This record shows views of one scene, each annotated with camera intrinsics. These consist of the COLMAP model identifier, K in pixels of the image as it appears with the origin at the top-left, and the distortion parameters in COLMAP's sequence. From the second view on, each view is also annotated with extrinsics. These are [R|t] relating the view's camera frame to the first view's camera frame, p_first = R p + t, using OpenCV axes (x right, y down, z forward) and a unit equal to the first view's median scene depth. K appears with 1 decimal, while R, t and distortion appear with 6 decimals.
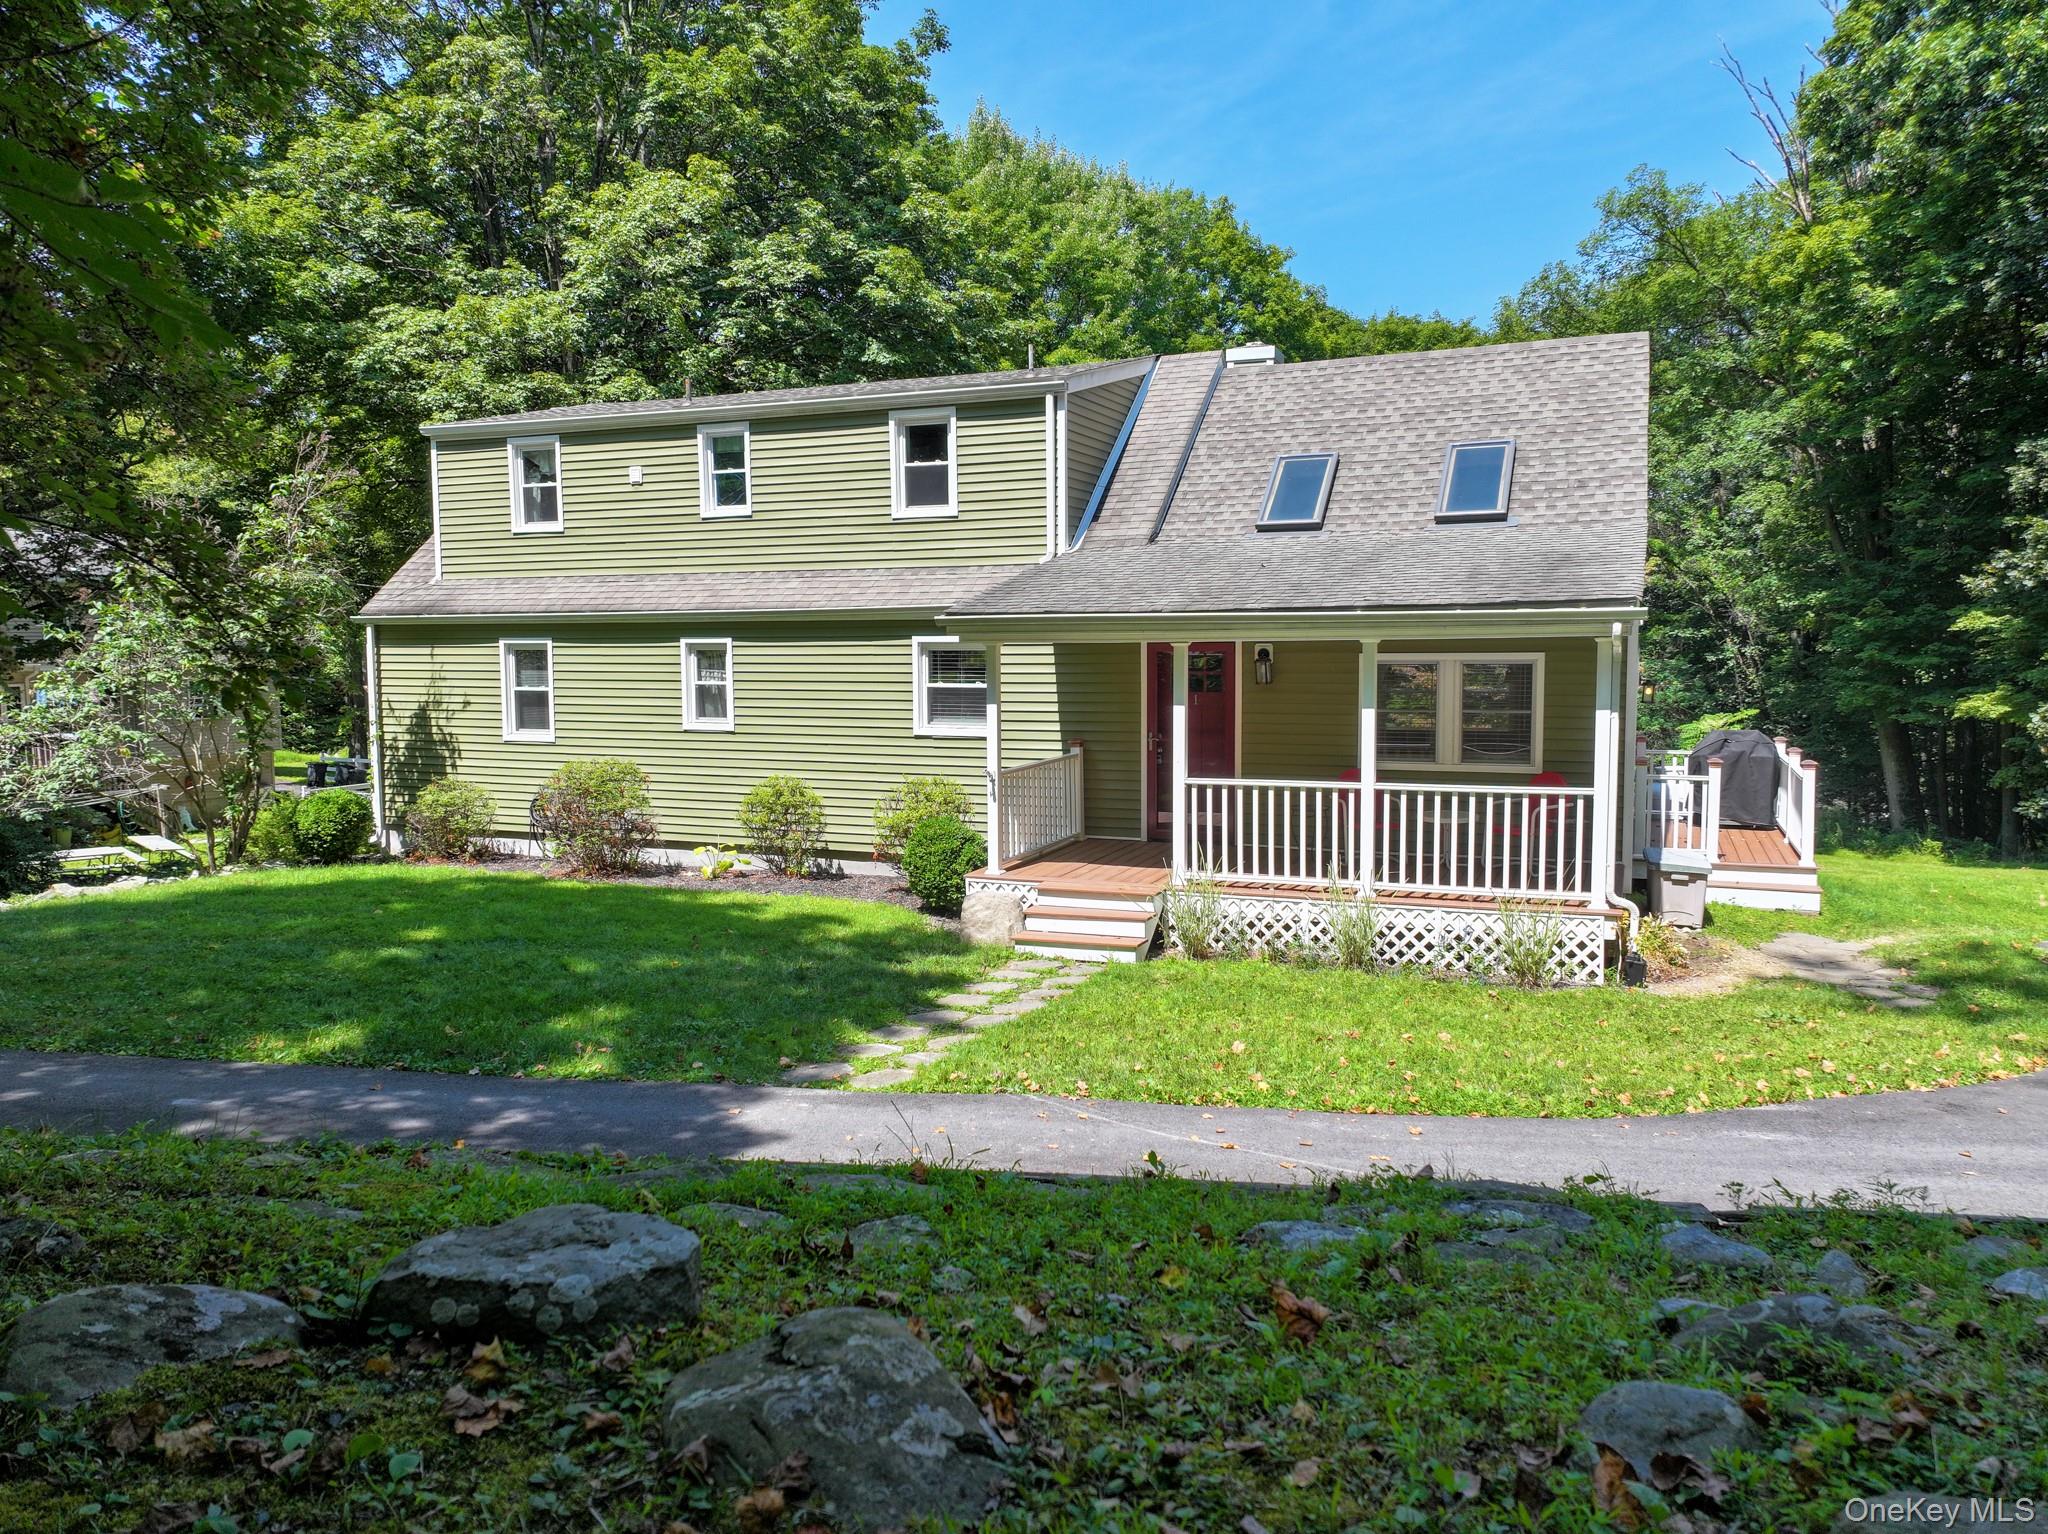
lens RADIAL K [[1436.4, 0, 1024.0], [0, 1436.4, 767.0], [0, 0, 1]] dist [0.012378, -0.003377]
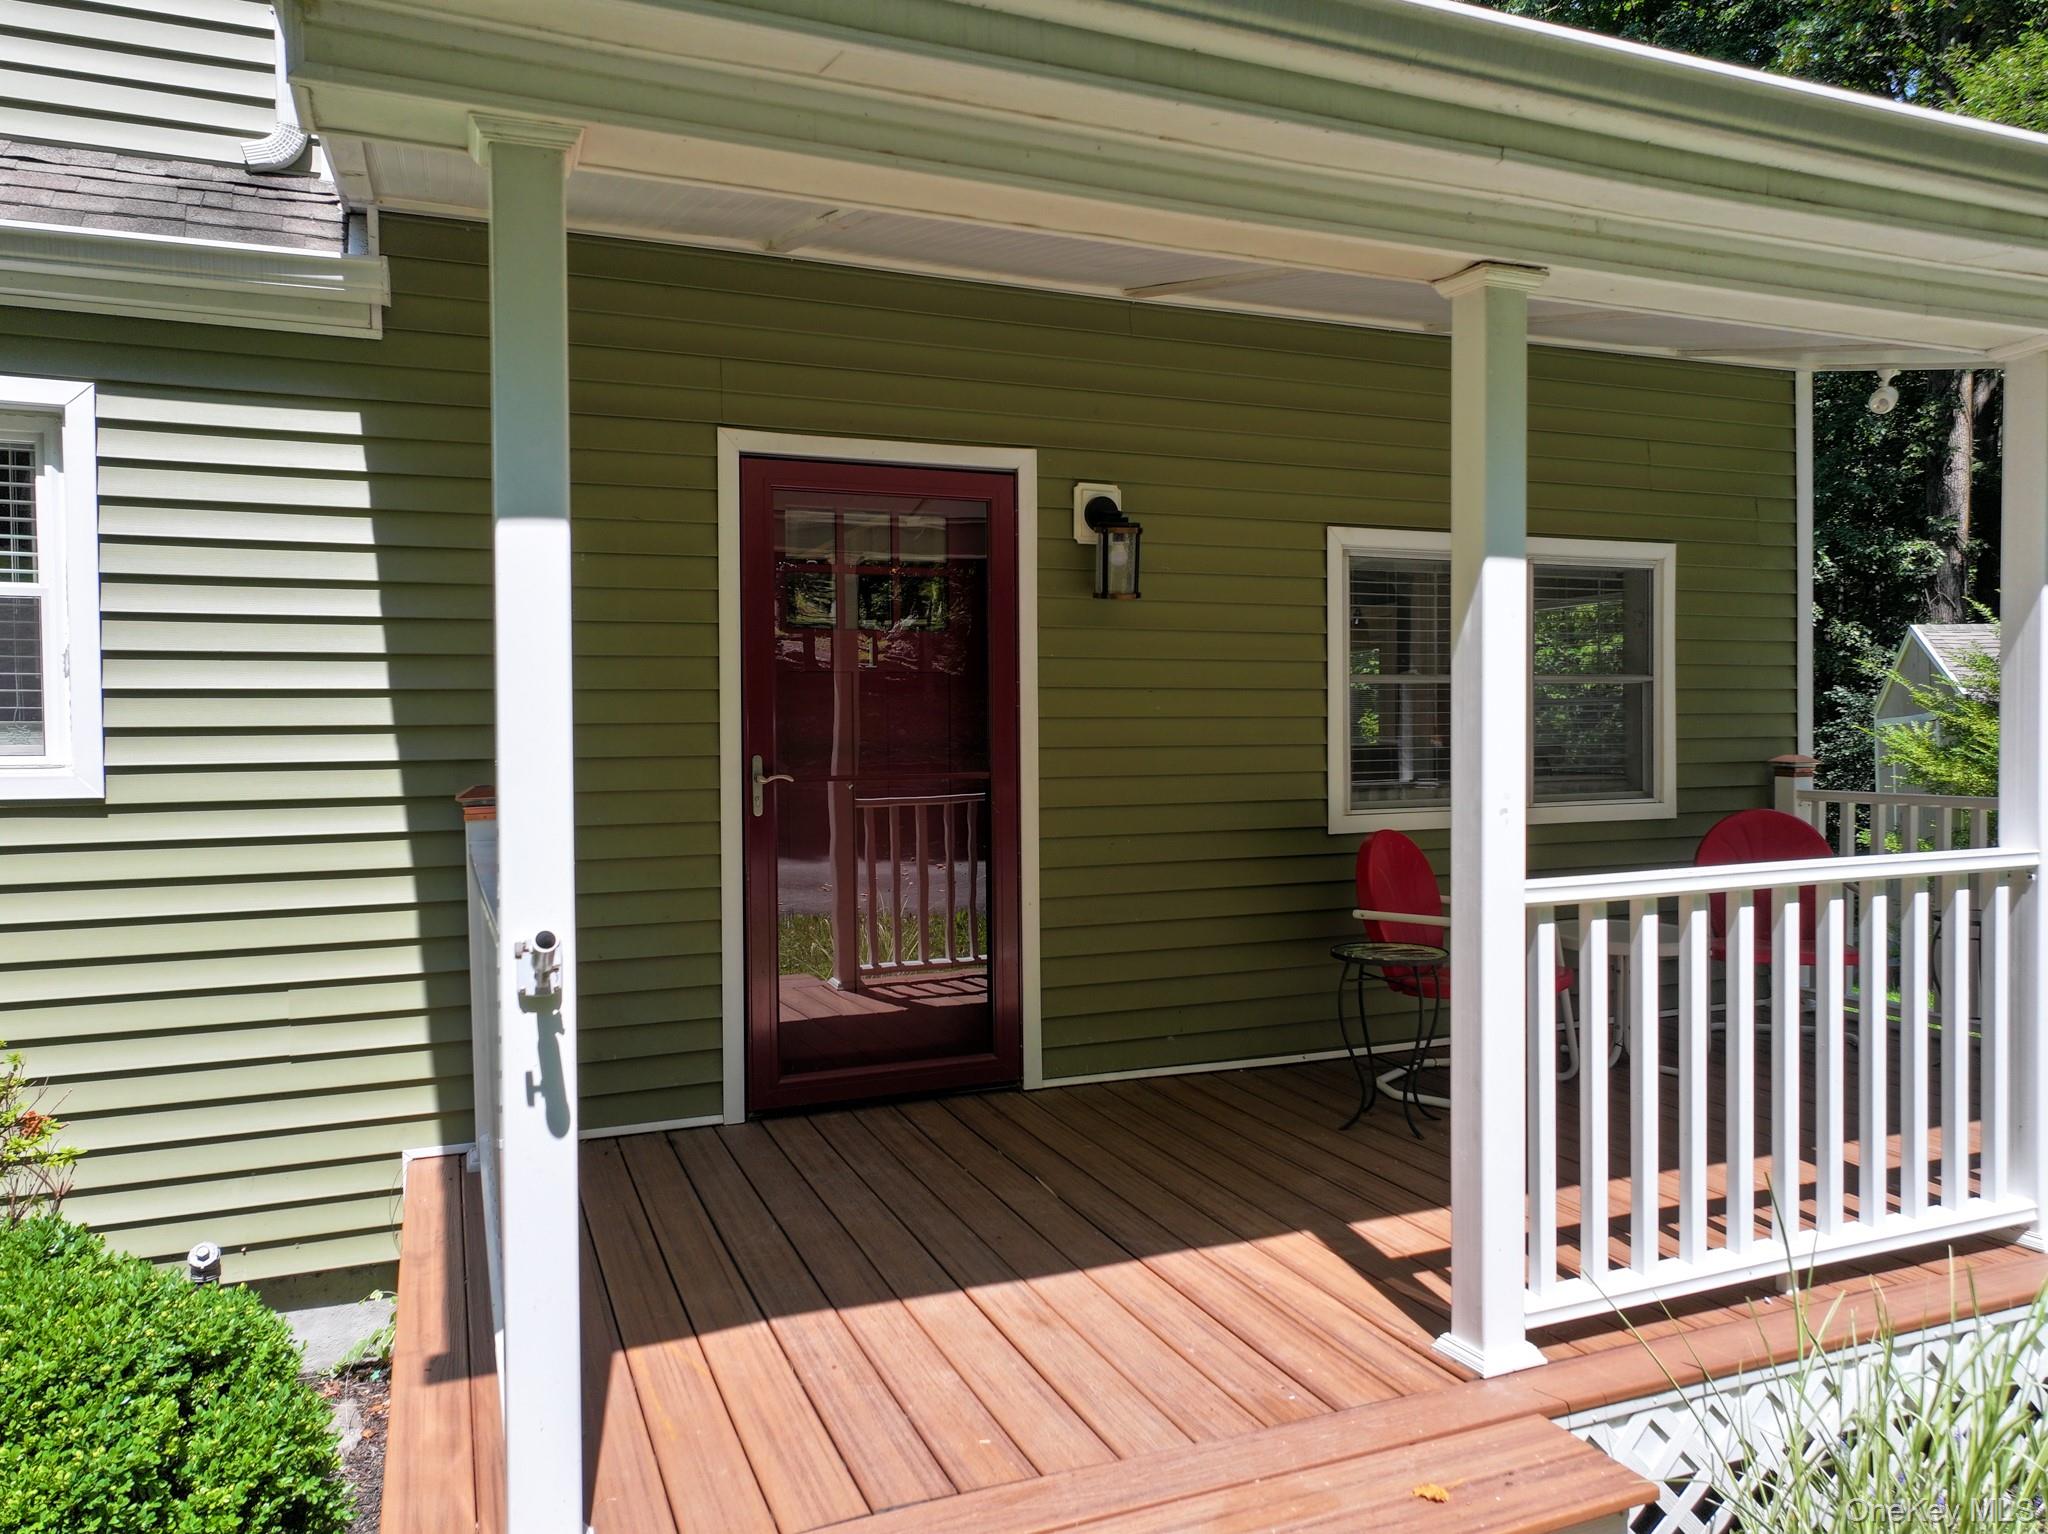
lens RADIAL K [[1436.4, 0, 1024.0], [0, 1436.4, 767.0], [0, 0, 1]] dist [0.012378, -0.003377]
pose [[0.704300, -0.018666, 0.709657, -0.081245], [0.069734, 0.996639, -0.042993, -0.004799], [-0.706469, 0.079767, 0.703234, 0.712799]]
